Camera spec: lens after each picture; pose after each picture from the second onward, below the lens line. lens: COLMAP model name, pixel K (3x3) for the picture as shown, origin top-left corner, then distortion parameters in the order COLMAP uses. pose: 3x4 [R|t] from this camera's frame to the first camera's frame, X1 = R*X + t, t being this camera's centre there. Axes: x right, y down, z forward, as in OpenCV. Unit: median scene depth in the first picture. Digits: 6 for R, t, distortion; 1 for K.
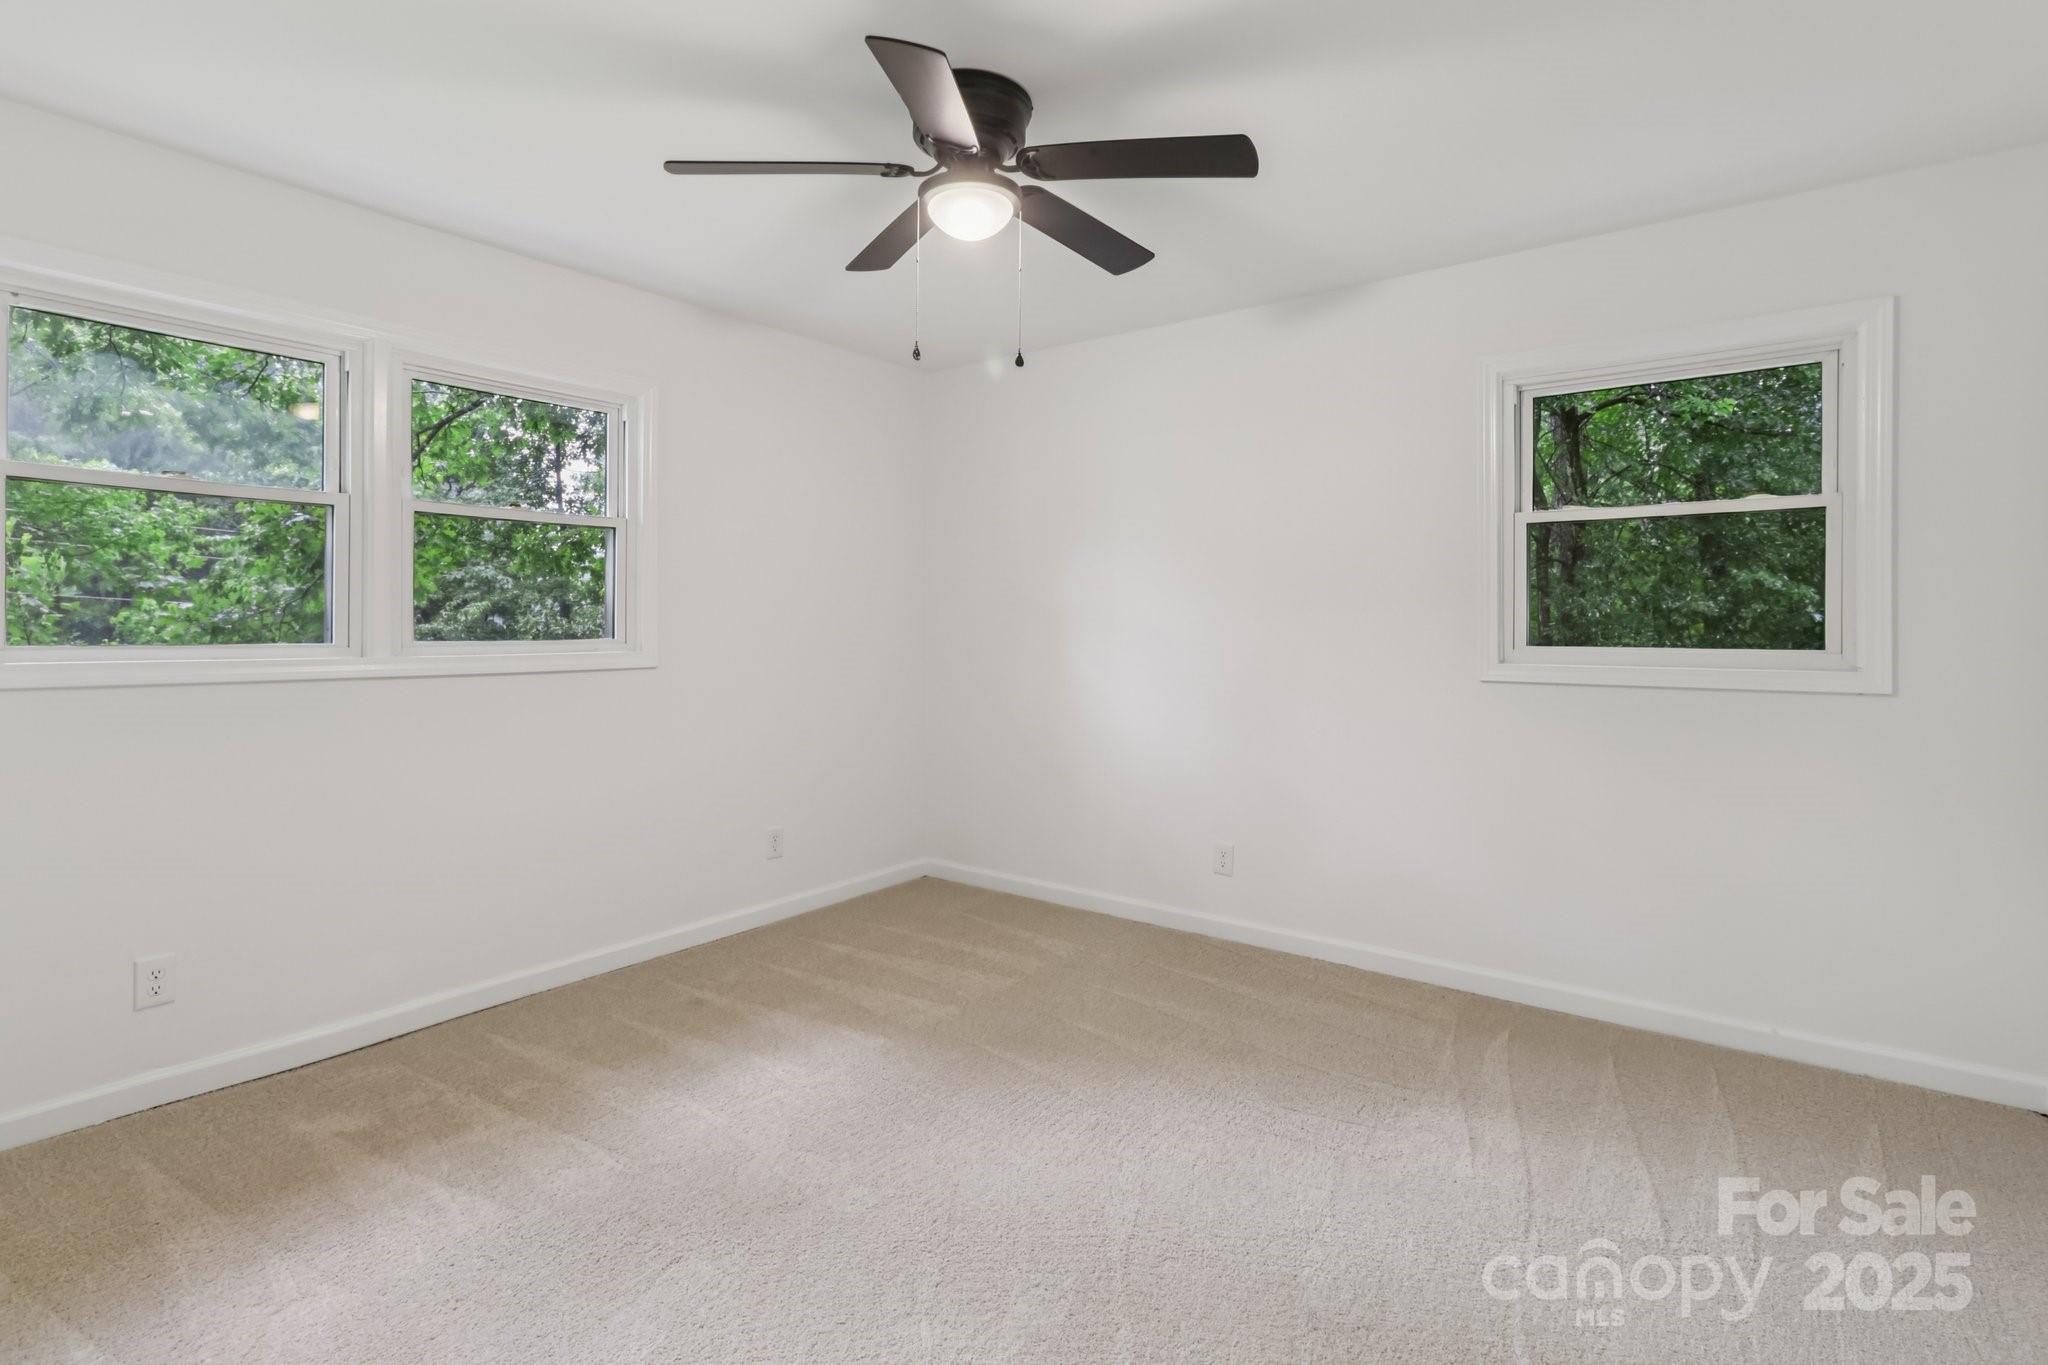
lens RADIAL K [[975.3, 0, 1033.9], [0, 975.3, 652.3], [0, 0, 1]] dist [0.002760, 0.001147]
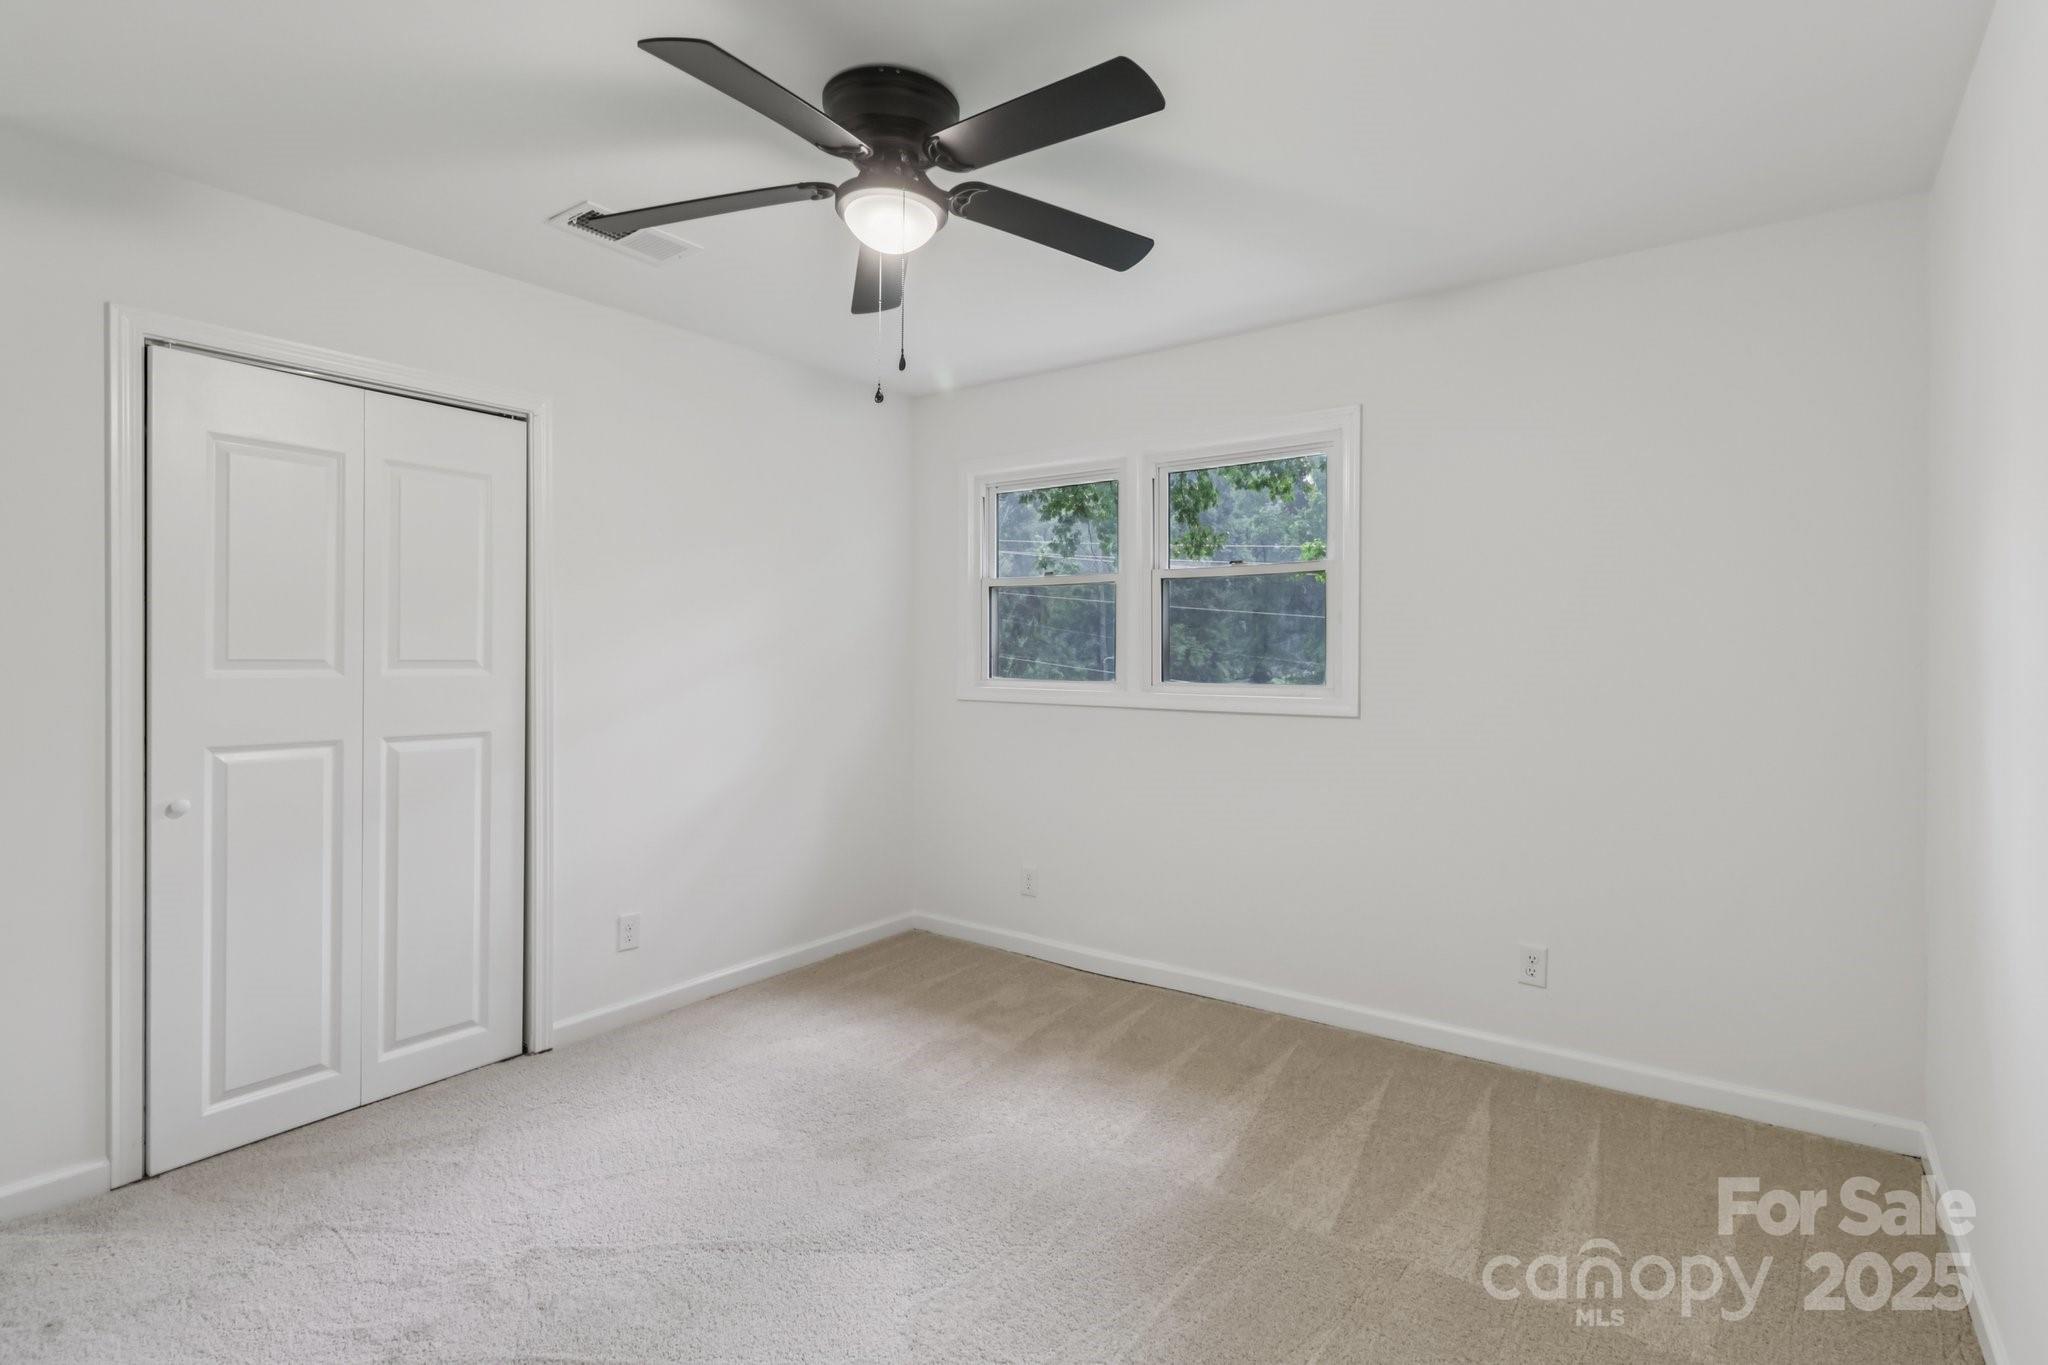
lens RADIAL K [[975.3, 0, 1033.9], [0, 975.3, 652.3], [0, 0, 1]] dist [0.002760, 0.001147]
pose [[0.039565, -0.002161, -0.999215, 0.737591], [-0.041612, 0.999127, -0.003808, -0.044236], [0.998350, 0.041730, 0.039440, 0.889937]]
